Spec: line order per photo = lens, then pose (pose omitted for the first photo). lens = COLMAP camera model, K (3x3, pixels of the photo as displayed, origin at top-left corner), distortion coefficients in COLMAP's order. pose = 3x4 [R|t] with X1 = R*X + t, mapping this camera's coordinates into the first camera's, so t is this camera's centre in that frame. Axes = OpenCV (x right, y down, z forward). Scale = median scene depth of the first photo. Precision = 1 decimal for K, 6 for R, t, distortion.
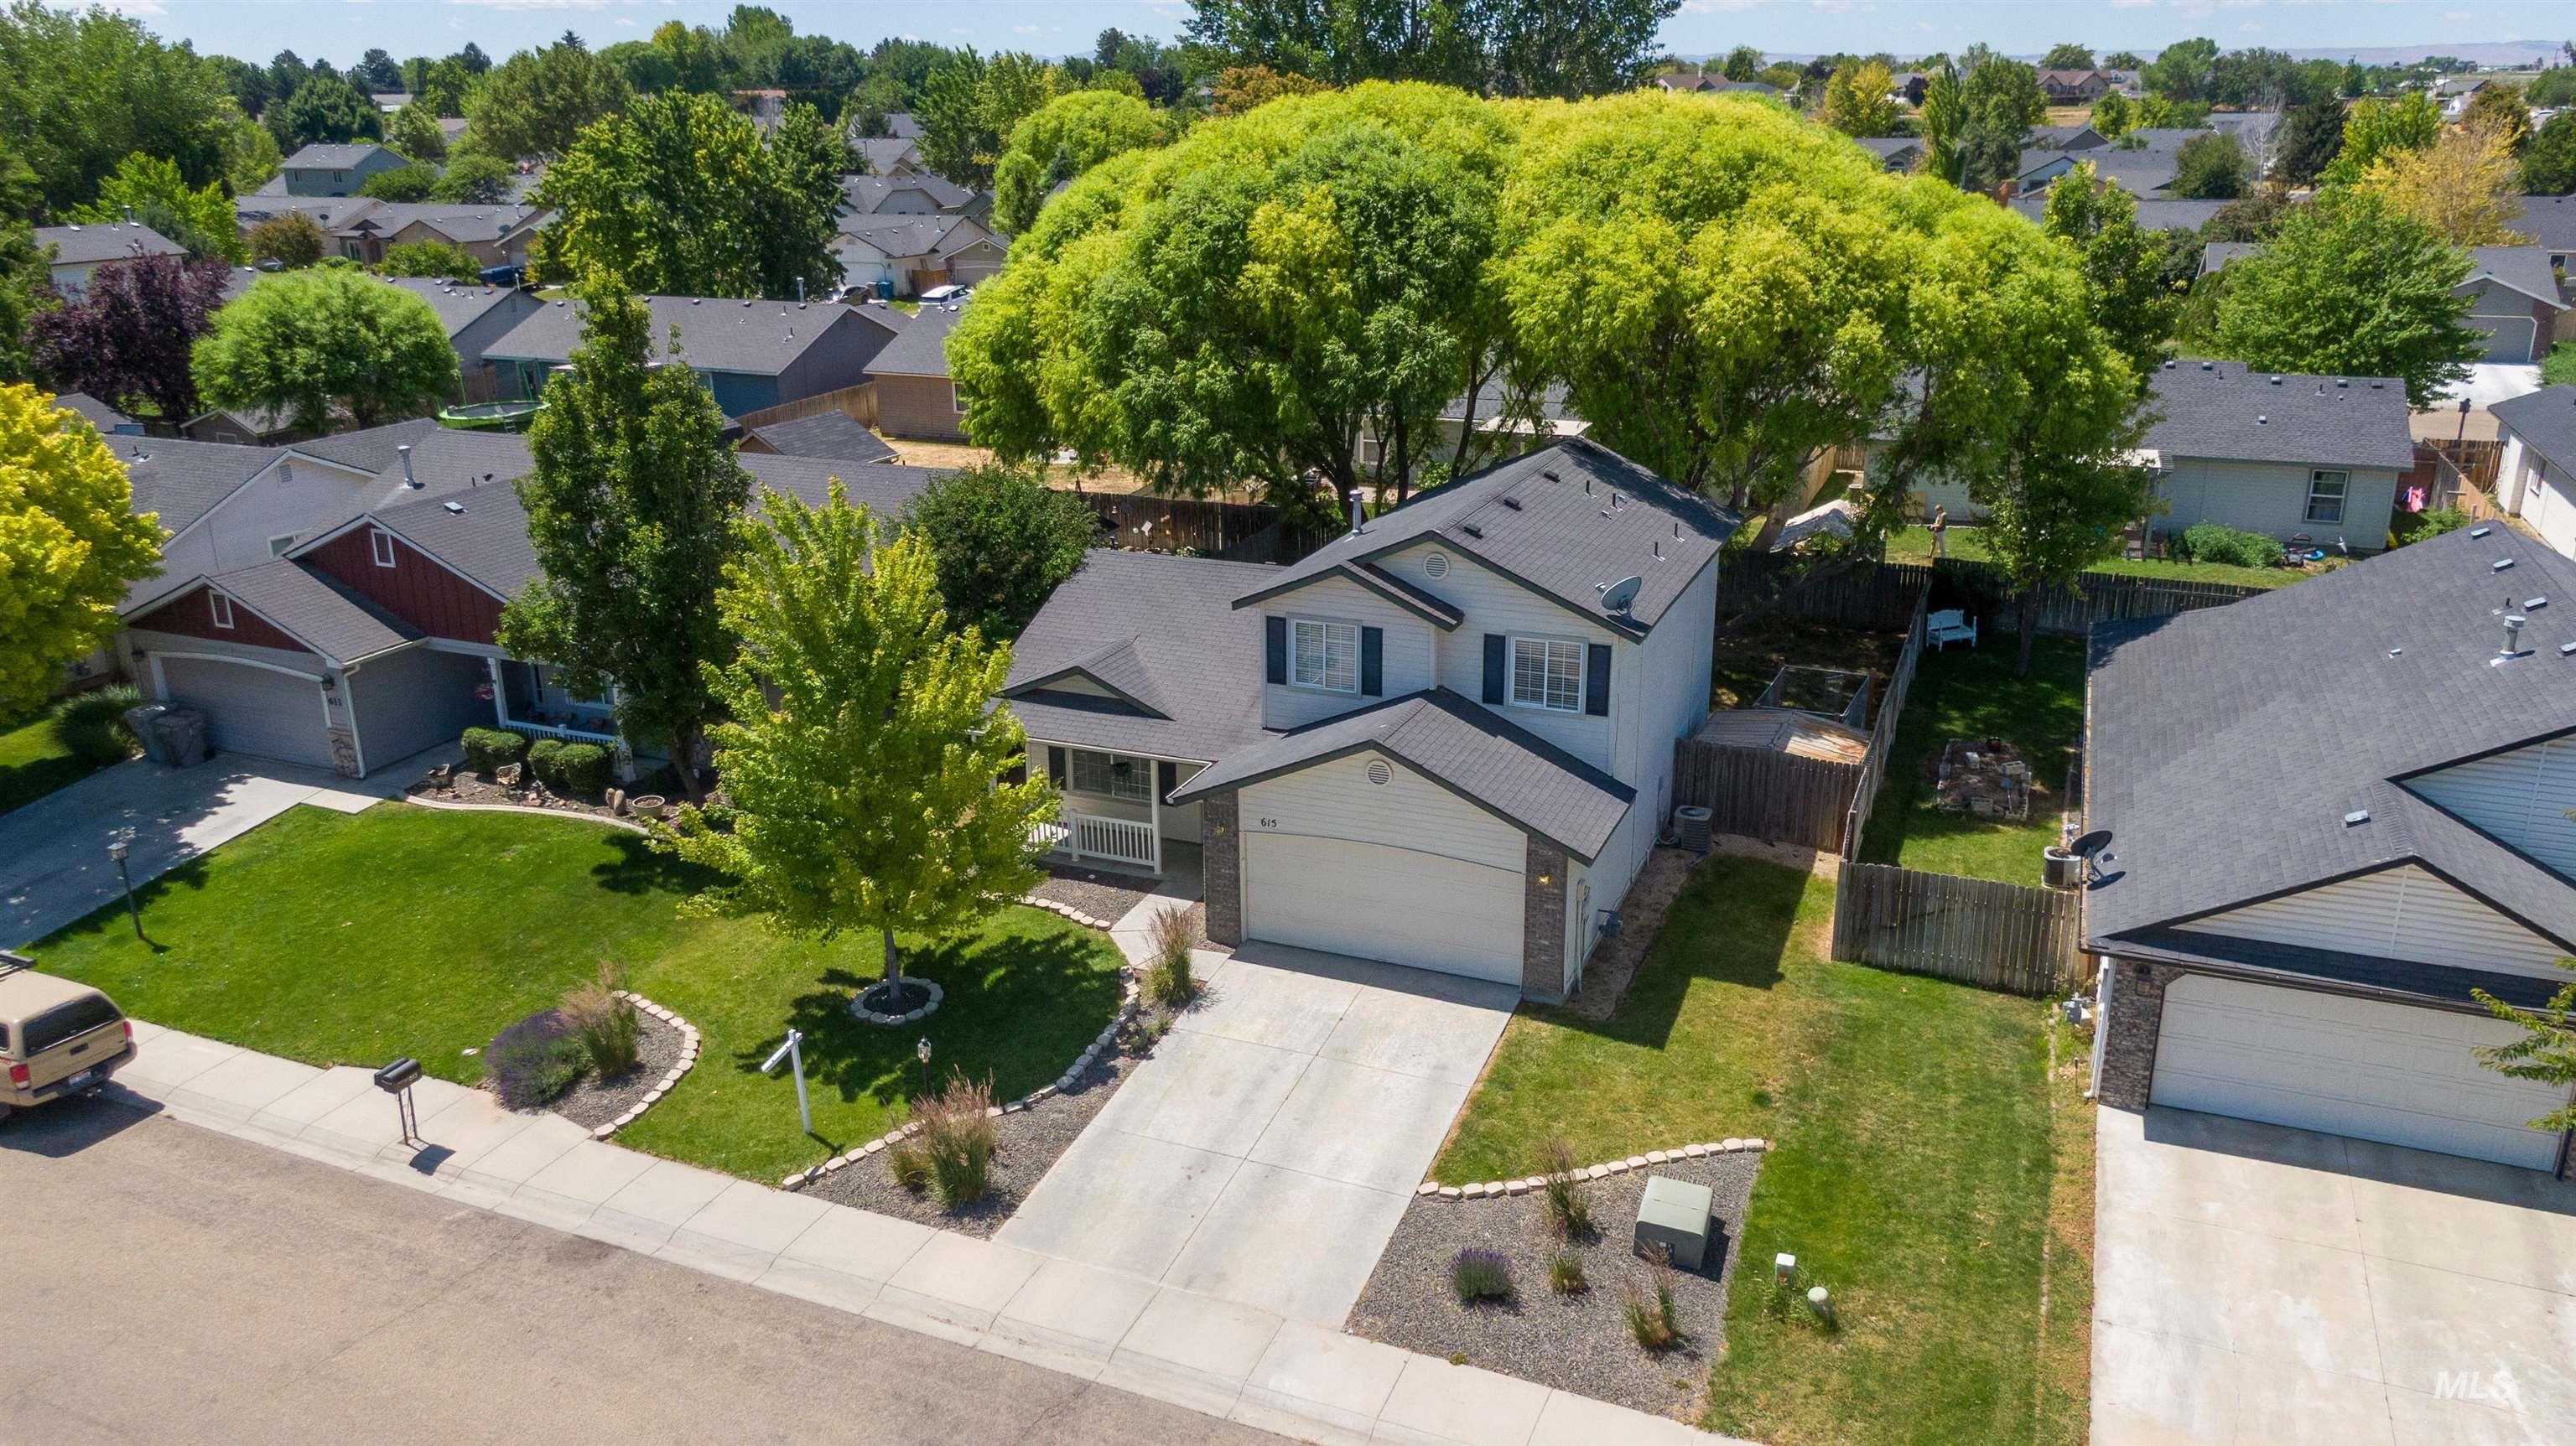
lens RADIAL K [[1832.5, 0, 1288.0], [0, 1832.5, 723.0], [0, 0, 1]] dist [0.032801, -0.043458]
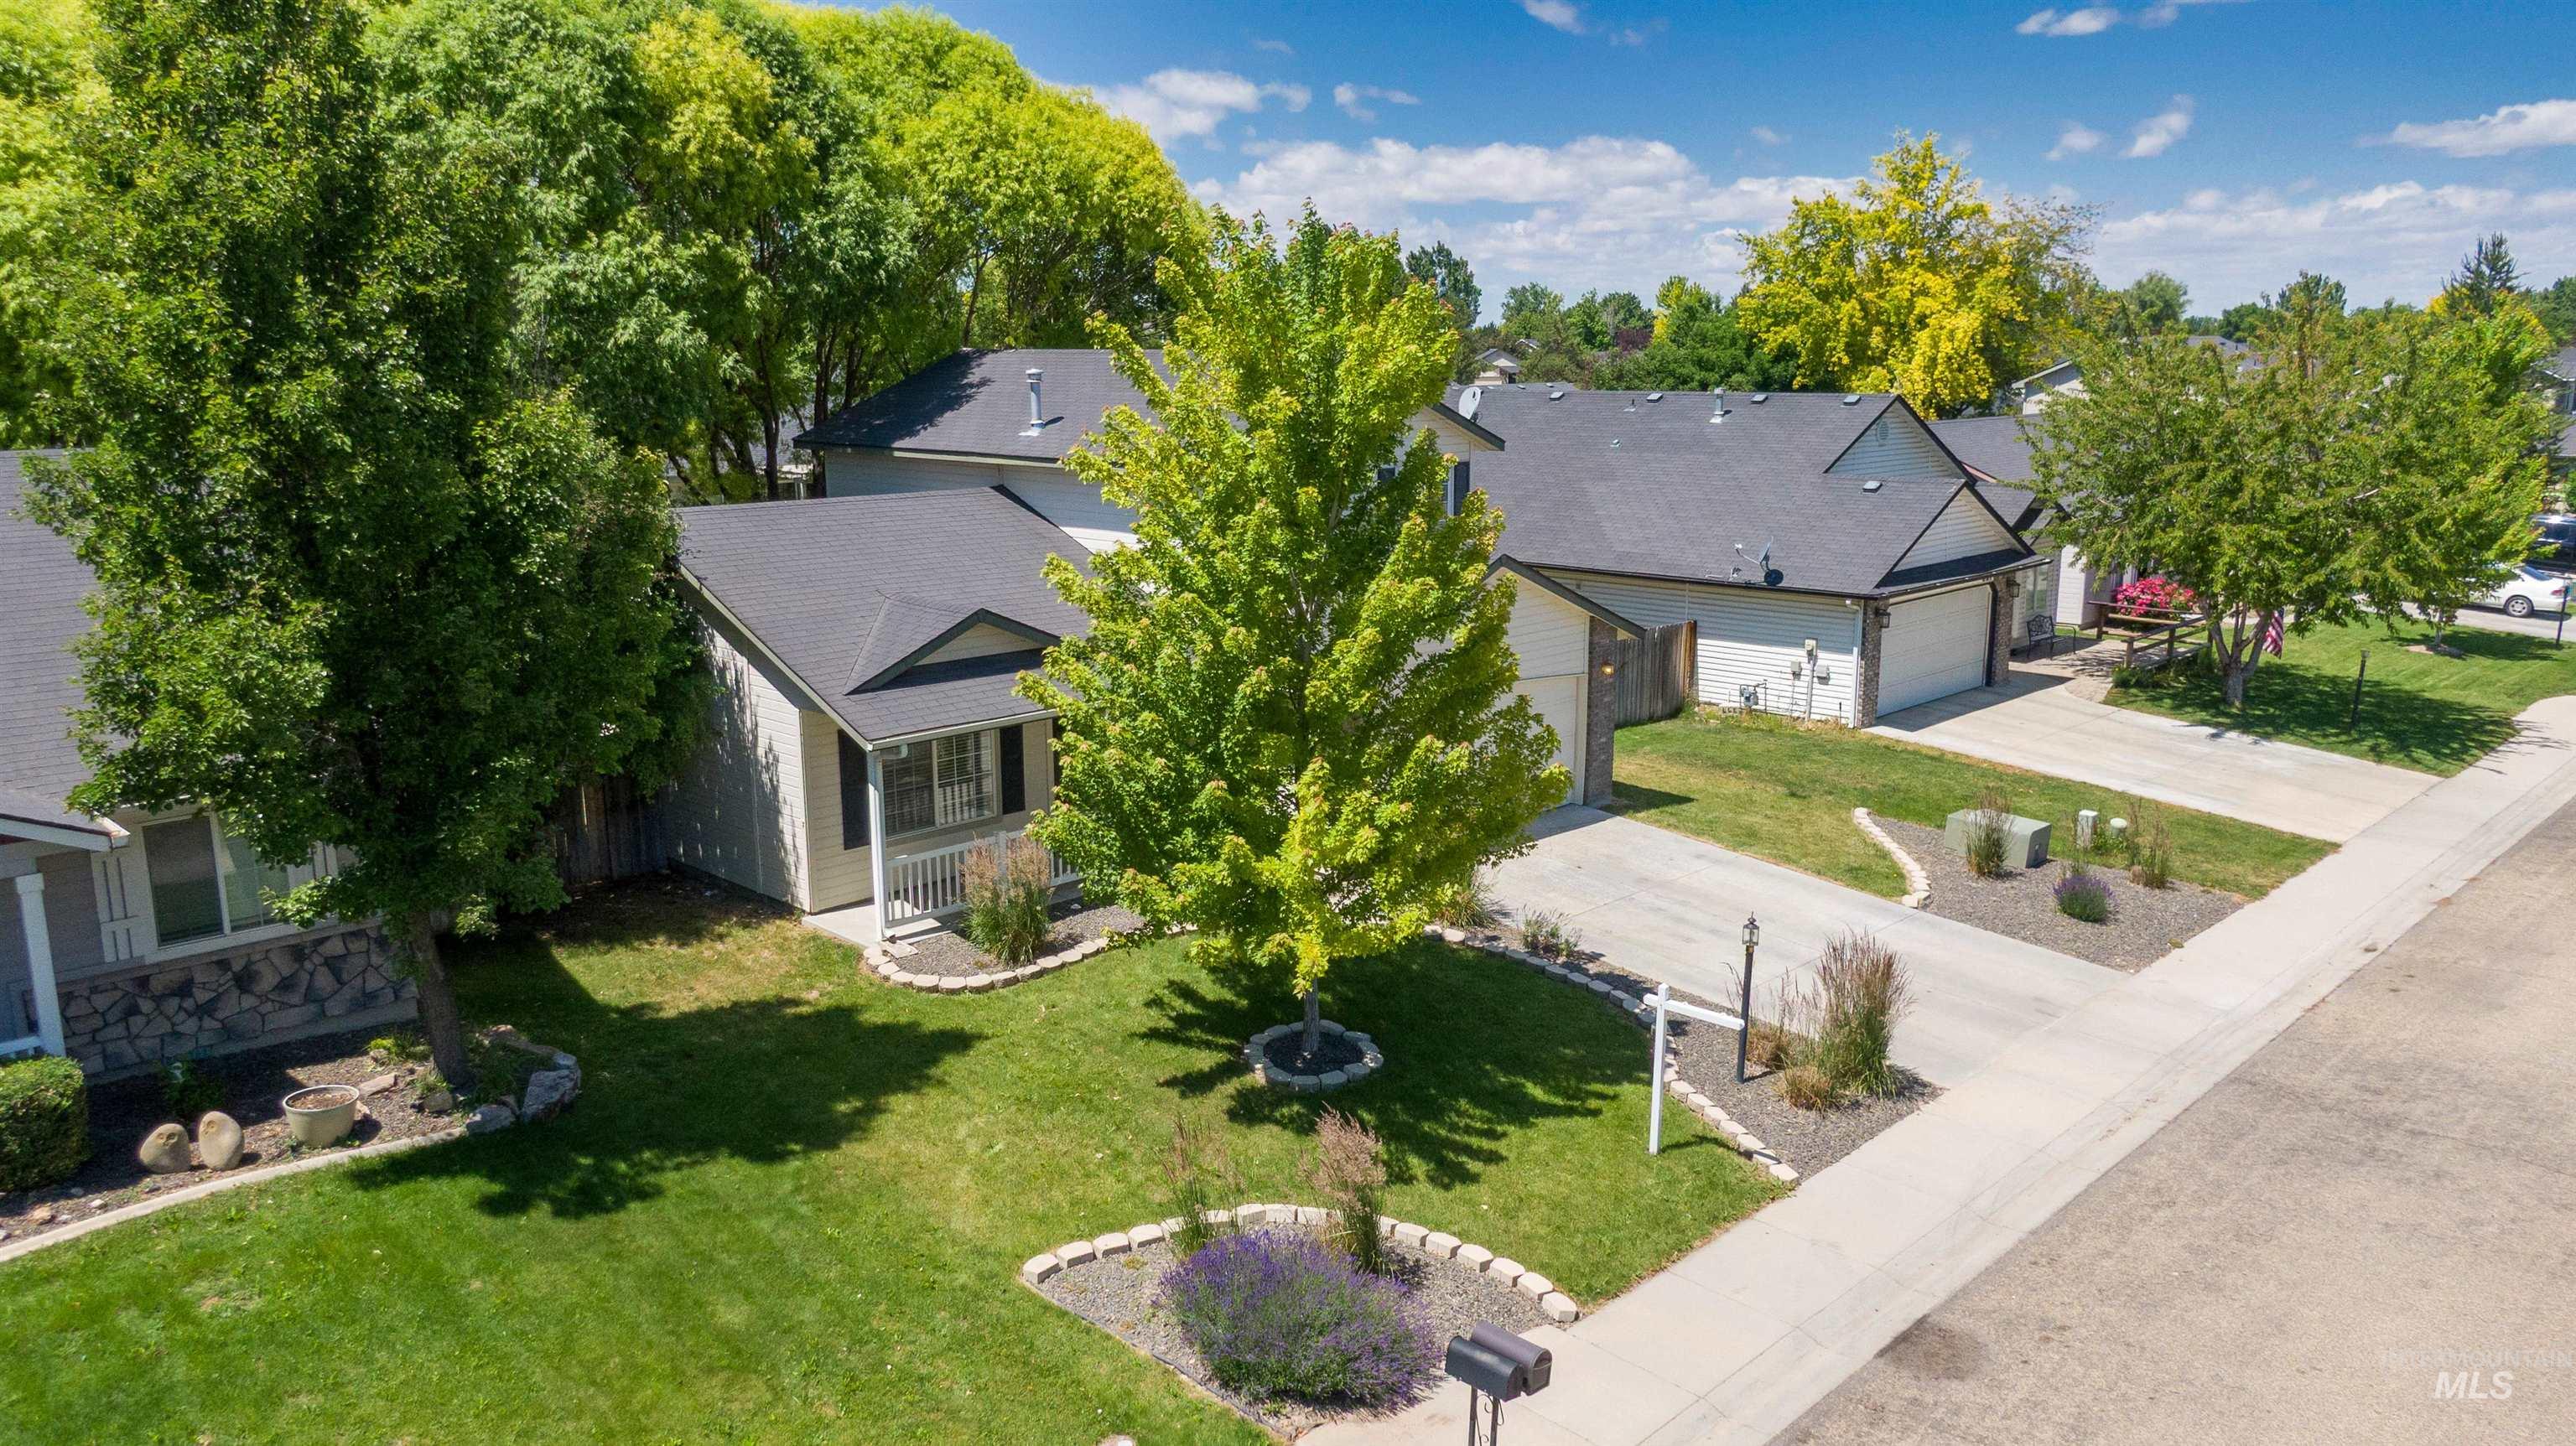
lens RADIAL K [[1832.5, 0, 1288.0], [0, 1832.5, 723.0], [0, 0, 1]] dist [0.032801, -0.043458]
pose [[0.369895, -0.177506, 0.911959, -0.733278], [0.300176, 0.951768, 0.063502, -0.000888], [-0.879245, 0.250259, 0.405338, 0.683652]]
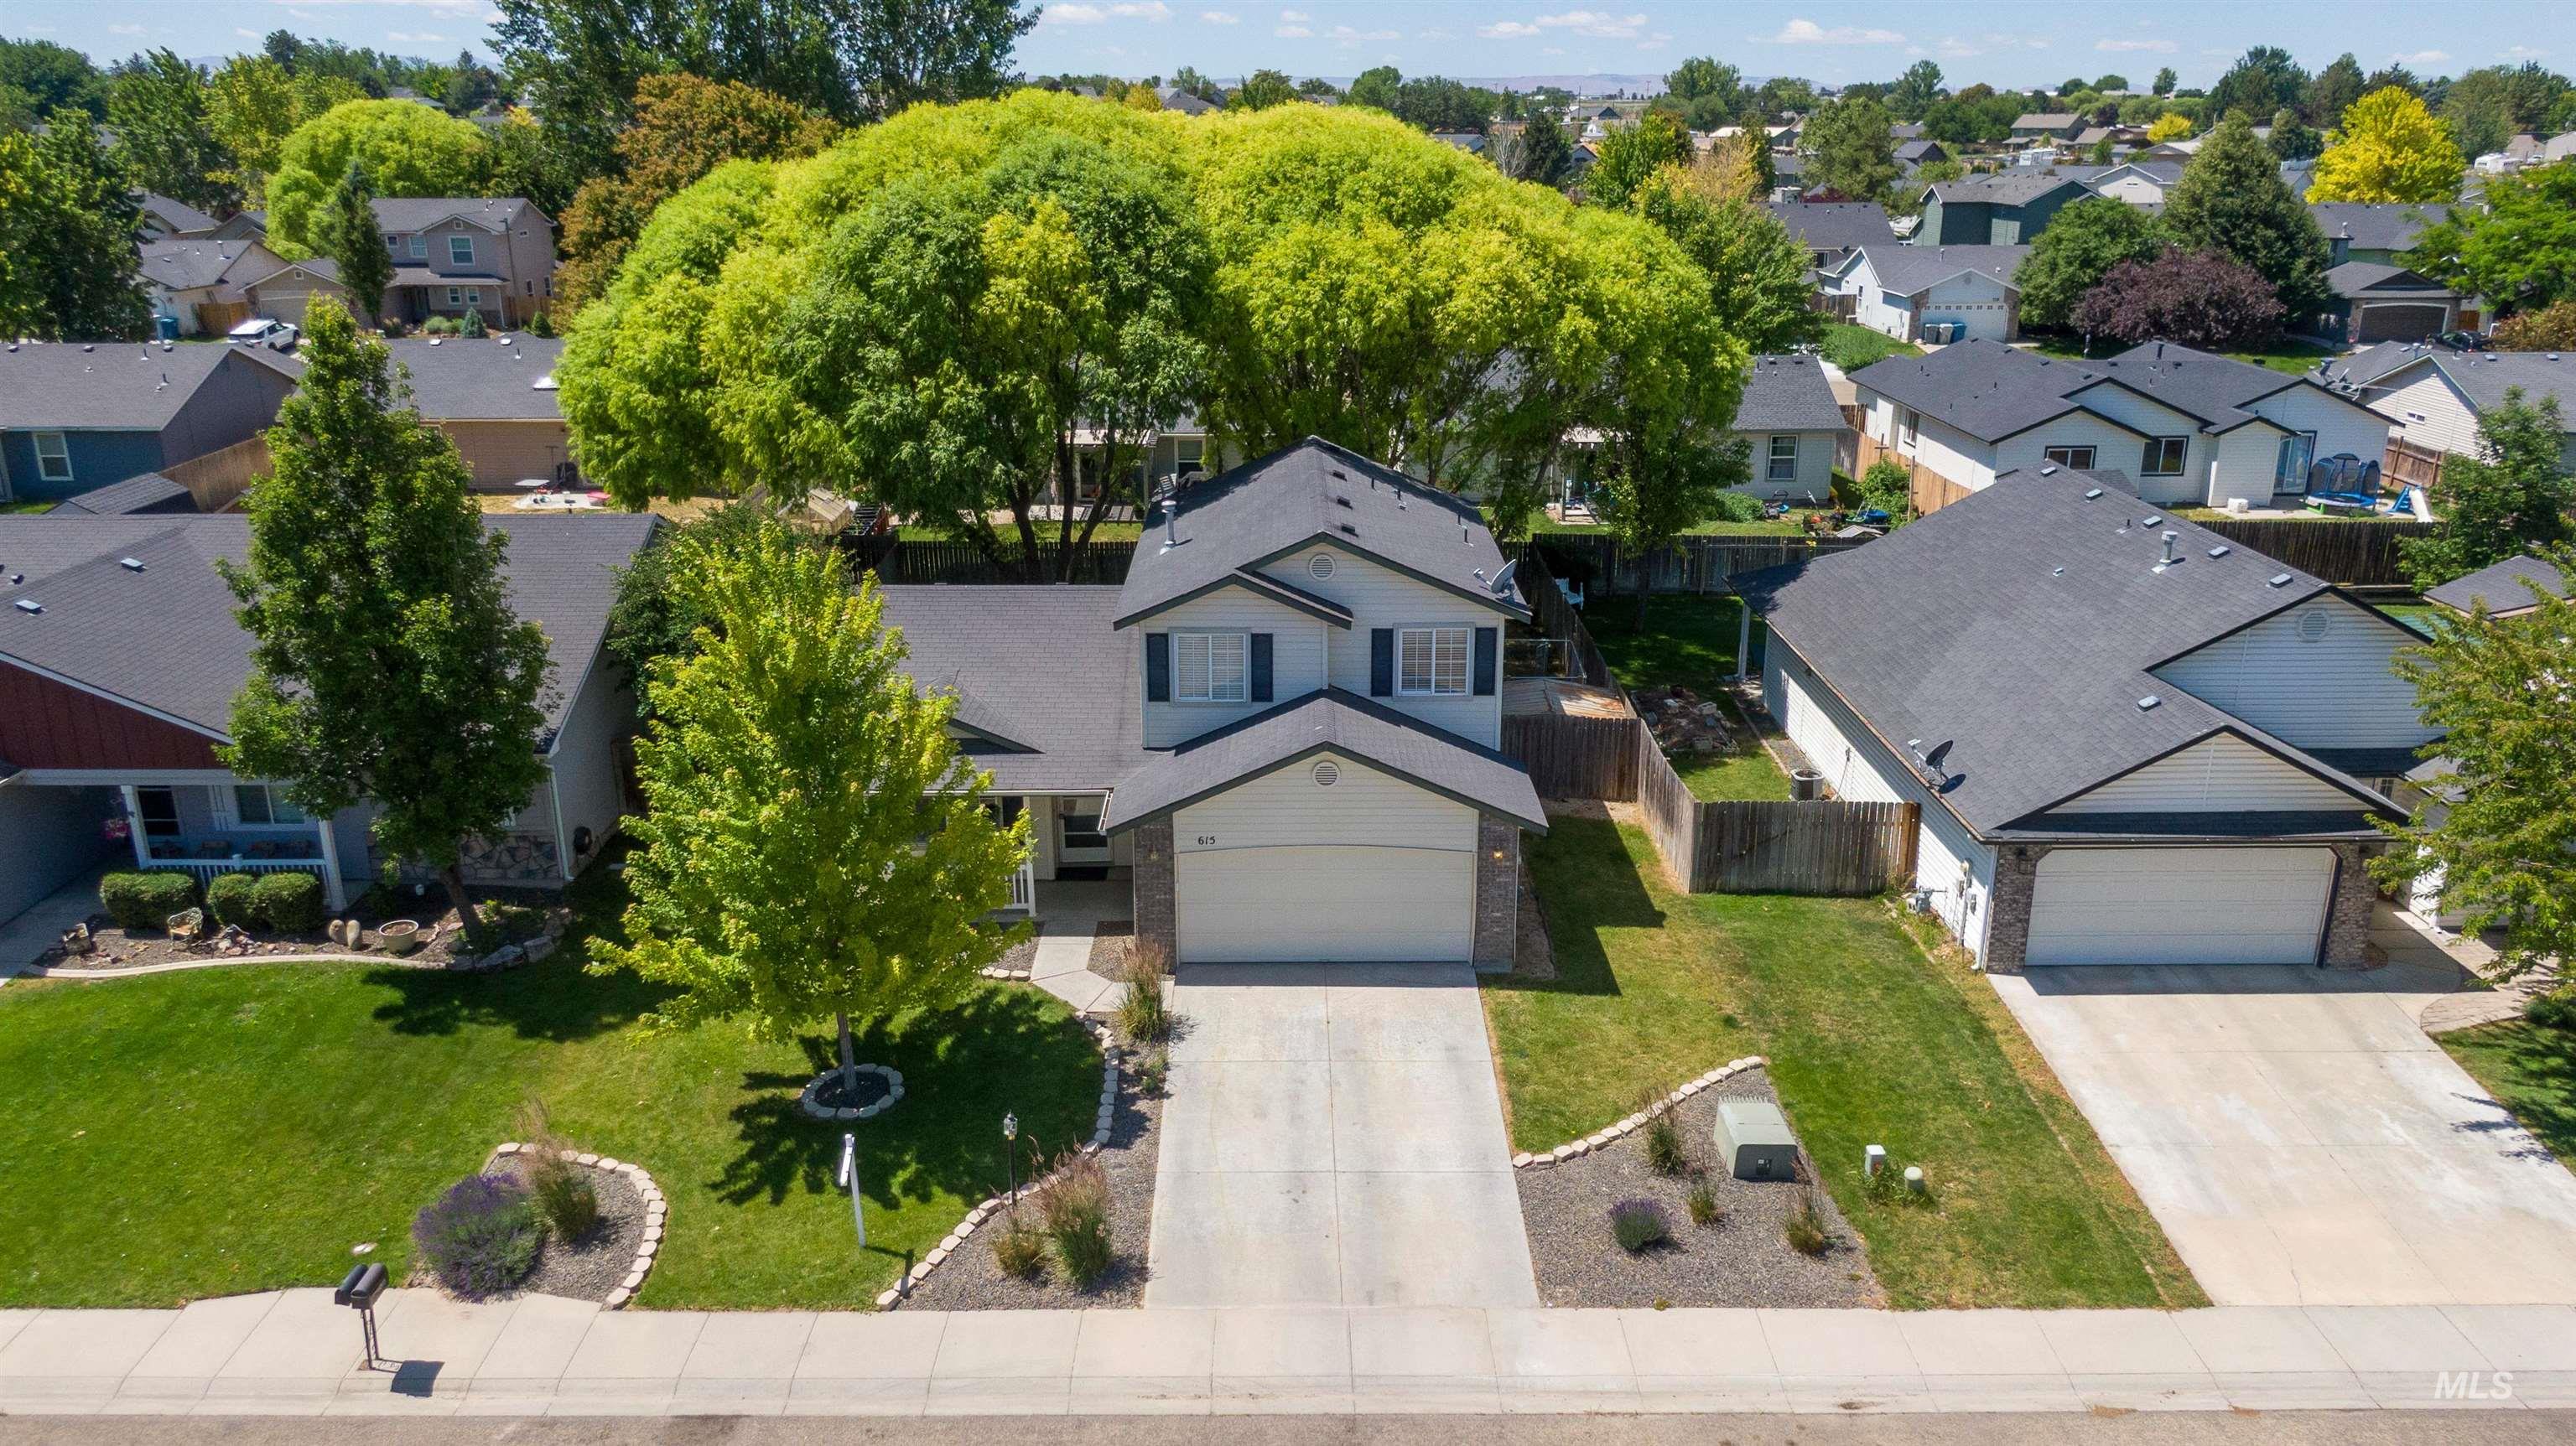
lens RADIAL K [[1832.5, 0, 1288.0], [0, 1832.5, 723.0], [0, 0, 1]] dist [0.032801, -0.043458]
pose [[0.919805, -0.115821, 0.374893, -0.317237], [0.119007, 0.992784, 0.014729, -0.016693], [-0.373894, 0.031067, 0.926951, 0.067097]]
